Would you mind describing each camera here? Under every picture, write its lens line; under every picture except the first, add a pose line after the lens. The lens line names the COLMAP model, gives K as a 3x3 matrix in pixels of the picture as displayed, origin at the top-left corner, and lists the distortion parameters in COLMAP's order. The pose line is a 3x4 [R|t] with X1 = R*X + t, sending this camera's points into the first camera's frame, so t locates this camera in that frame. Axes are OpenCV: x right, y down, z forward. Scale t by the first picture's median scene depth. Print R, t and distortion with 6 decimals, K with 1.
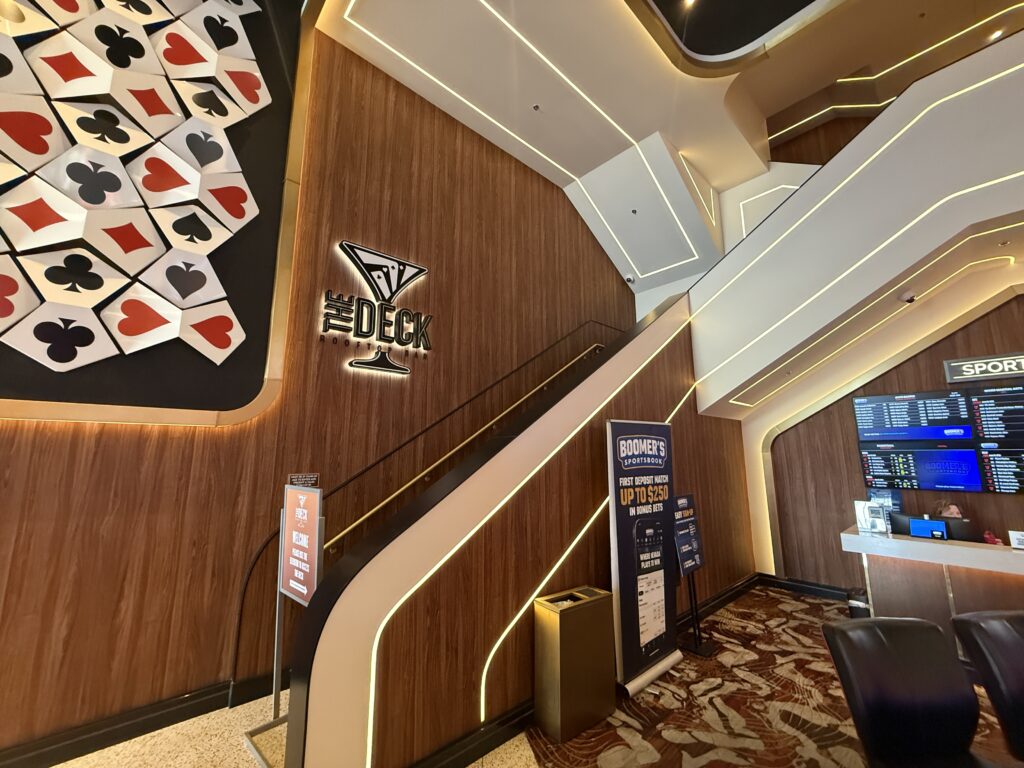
lens RADIAL K [[406.8, 0, 512.0], [0, 406.8, 389.9], [0, 0, 1]] dist [-0.001174, 0.000309]
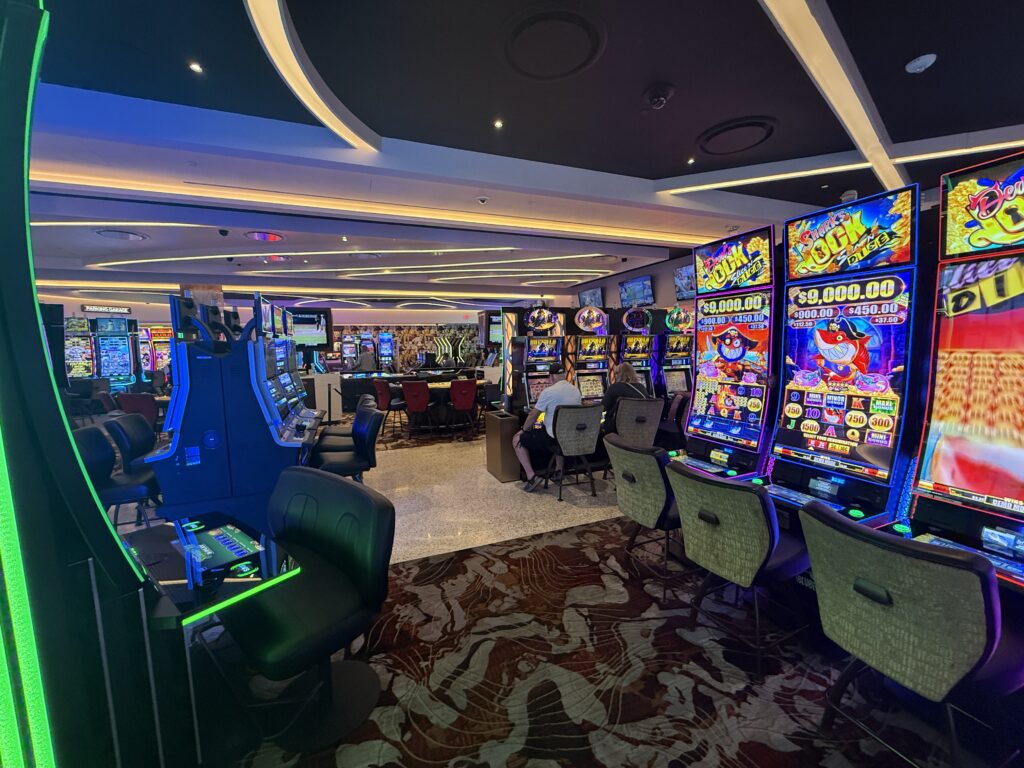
lens RADIAL K [[406.8, 0, 511.7], [0, 406.8, 382.0], [0, 0, 1]] dist [-0.001174, 0.000309]
pose [[0.931992, 0.017058, -0.362077, 0.253655], [0.079768, 0.964753, 0.250776, 0.030654], [0.353593, -0.262603, 0.897782, 0.142720]]
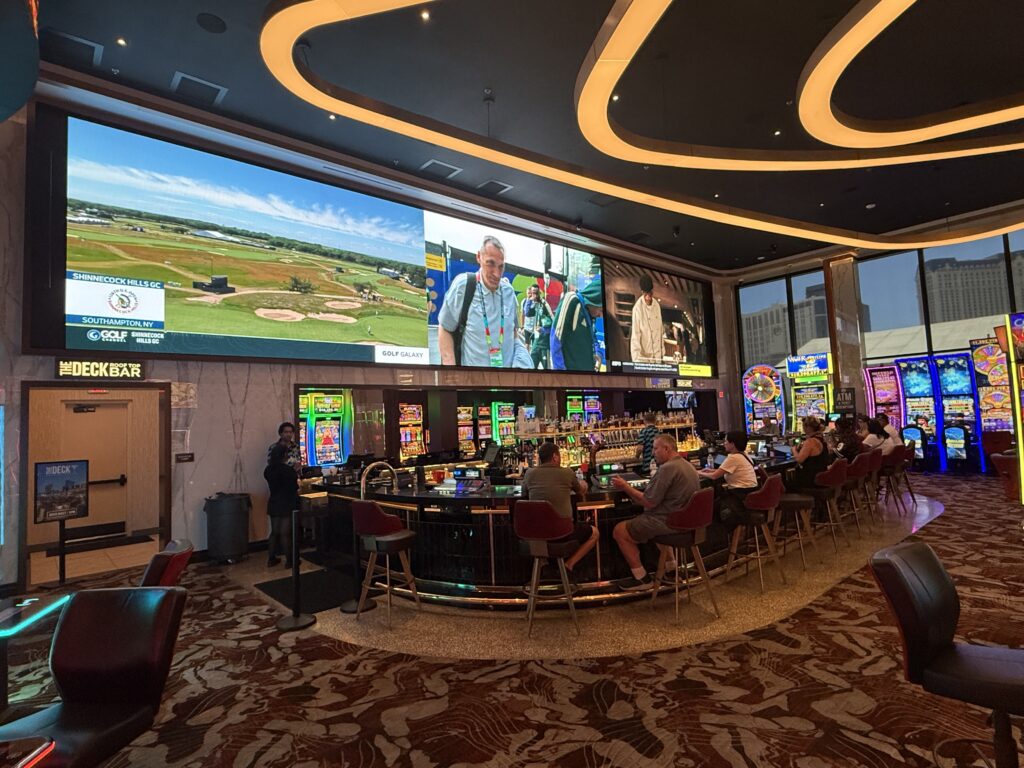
lens RADIAL K [[530.0, 0, 512.2], [0, 530.0, 384.7], [0, 0, 1]] dist [0.000518, 0.000322]
pose [[-0.998564, 0.049519, 0.020454, 0.398000], [0.043456, 0.971886, -0.231407, 0.123706], [-0.031338, -0.230186, -0.972642, 0.747368]]
